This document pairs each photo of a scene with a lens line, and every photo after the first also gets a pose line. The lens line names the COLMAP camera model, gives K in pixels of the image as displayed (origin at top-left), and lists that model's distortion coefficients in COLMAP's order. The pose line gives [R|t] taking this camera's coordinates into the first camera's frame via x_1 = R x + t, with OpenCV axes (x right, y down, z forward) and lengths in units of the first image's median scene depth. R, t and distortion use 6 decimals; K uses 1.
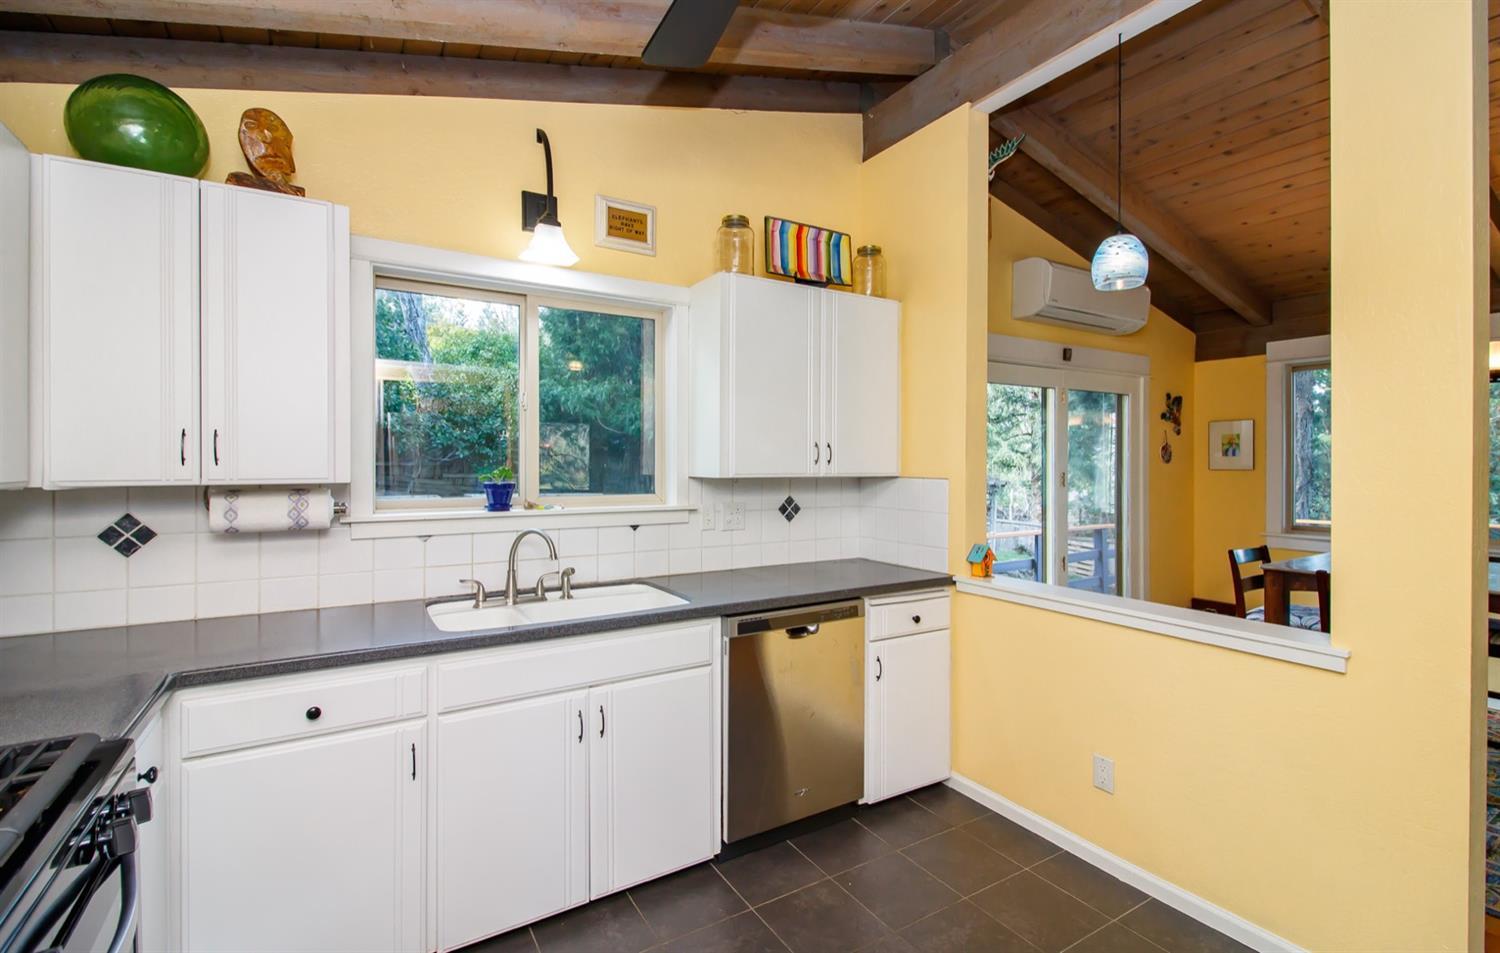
lens RADIAL K [[679.3, 0, 744.8], [0, 679.3, 467.7], [0, 0, 1]] dist [-0.000756, -0.000118]
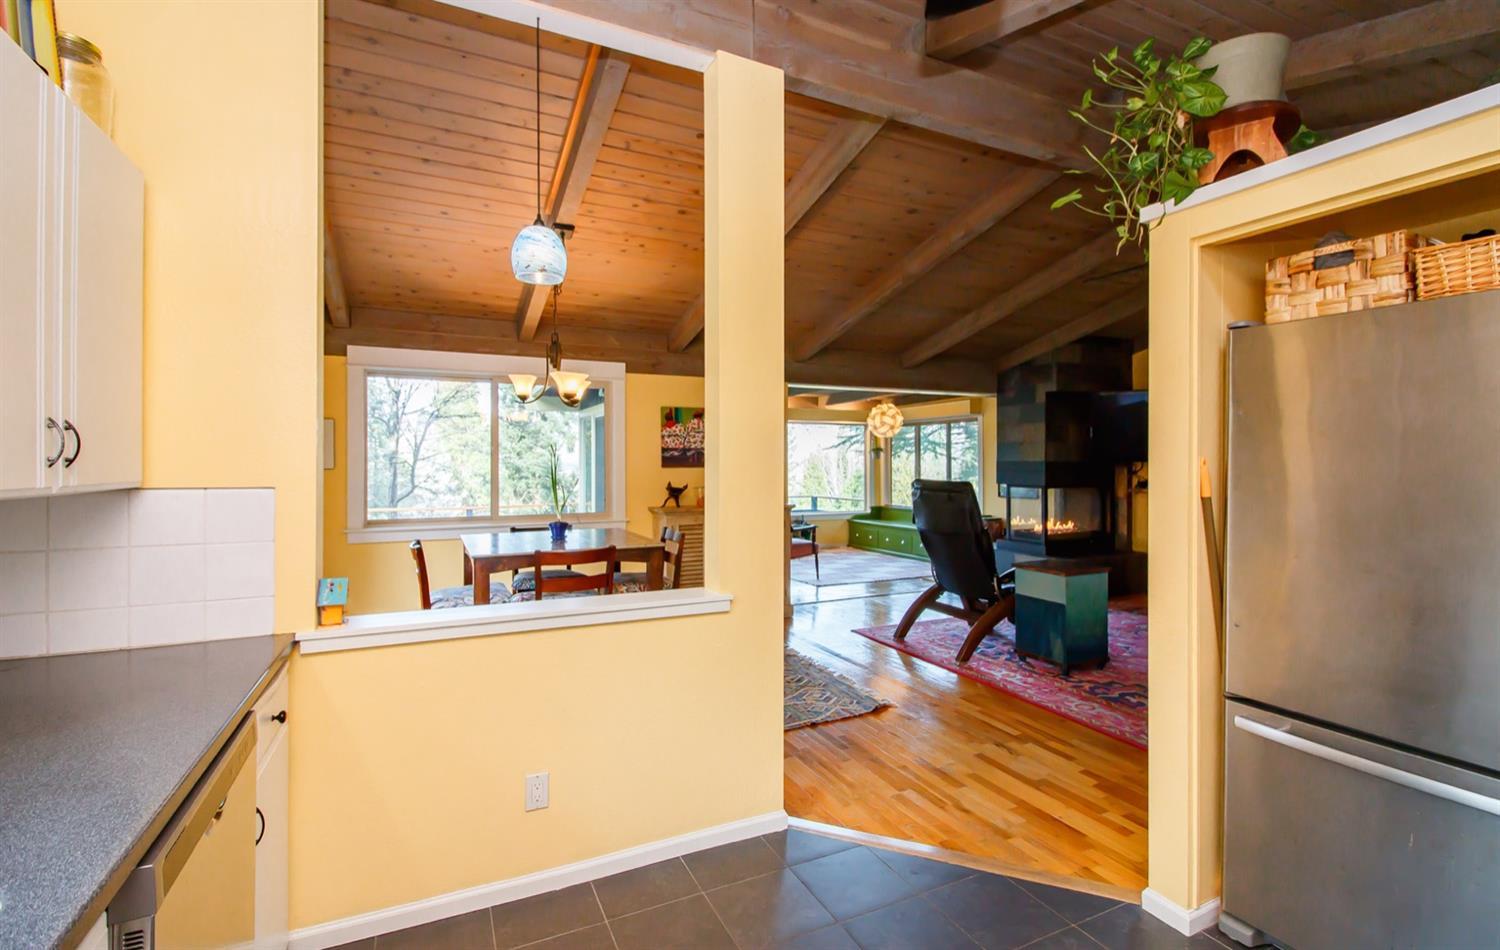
lens RADIAL K [[668.6, 0, 747.9], [0, 668.6, 463.1], [0, 0, 1]] dist [-0.000769, -0.000012]
pose [[0.097236, -0.003611, 0.995255, -0.297086], [0.009768, 0.999949, 0.002673, -0.004650], [-0.995213, 0.009462, 0.097267, 0.498747]]
